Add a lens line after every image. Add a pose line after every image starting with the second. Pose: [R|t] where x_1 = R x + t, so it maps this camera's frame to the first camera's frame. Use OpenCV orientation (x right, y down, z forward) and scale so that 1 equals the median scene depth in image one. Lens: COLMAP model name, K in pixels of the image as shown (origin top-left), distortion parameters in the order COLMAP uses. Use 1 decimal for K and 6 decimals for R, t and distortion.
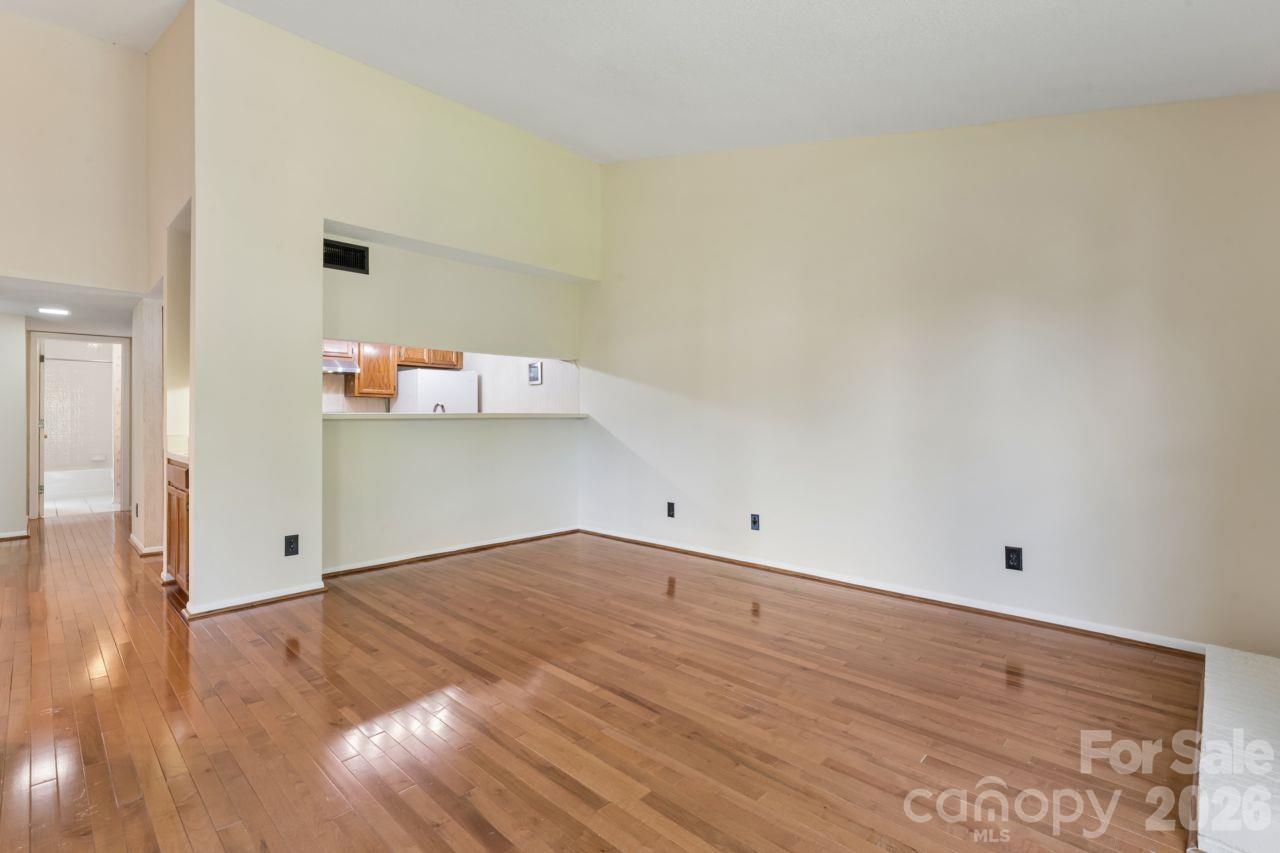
lens RADIAL K [[580.0, 0, 640.0], [0, 580.0, 426.5], [0, 0, 1]] dist [-0.003558, 0.000041]
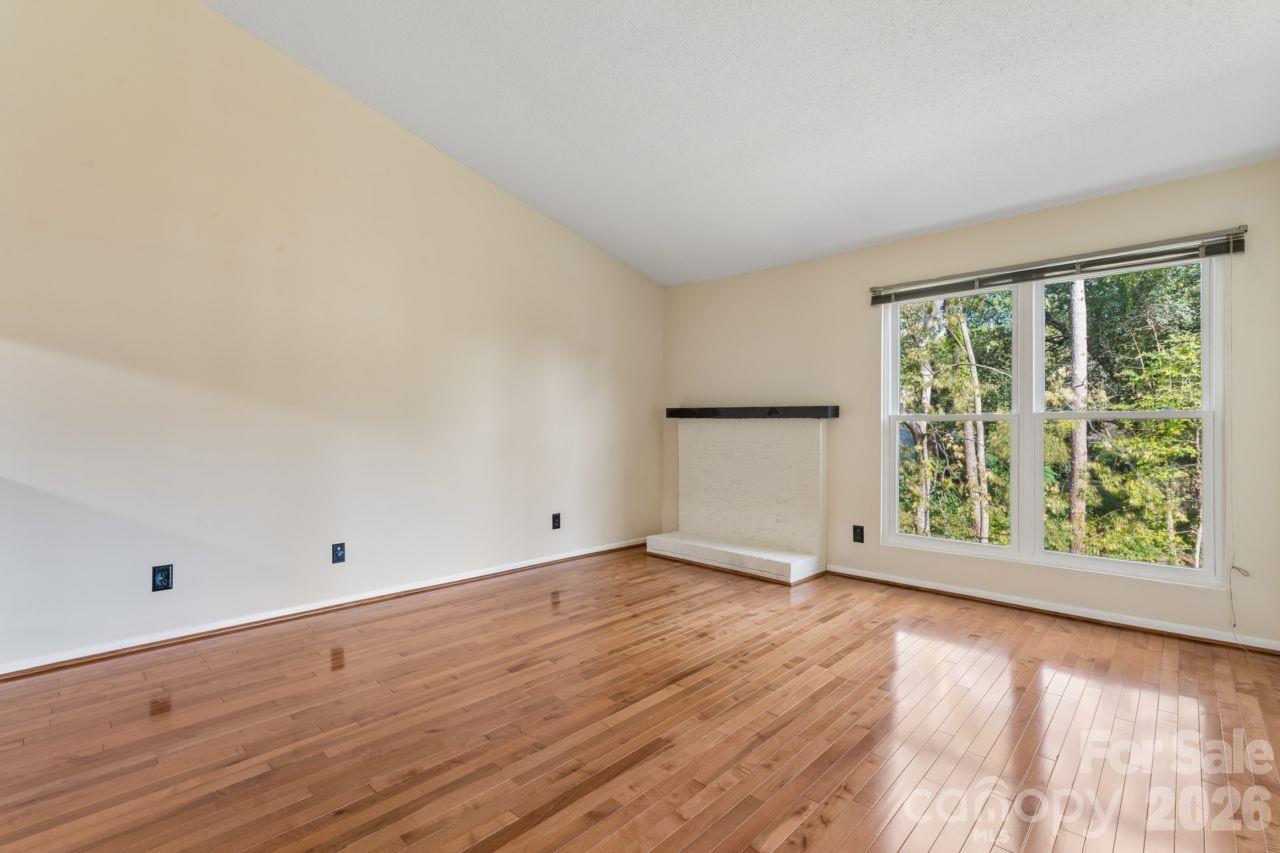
lens RADIAL K [[580.0, 0, 640.0], [0, 580.0, 426.5], [0, 0, 1]] dist [-0.003558, 0.000041]
pose [[-0.006435, 0.001521, 0.999978, -0.815520], [0.006588, 0.999977, -0.001479, -0.009439], [-0.999958, 0.006579, -0.006445, 0.780181]]
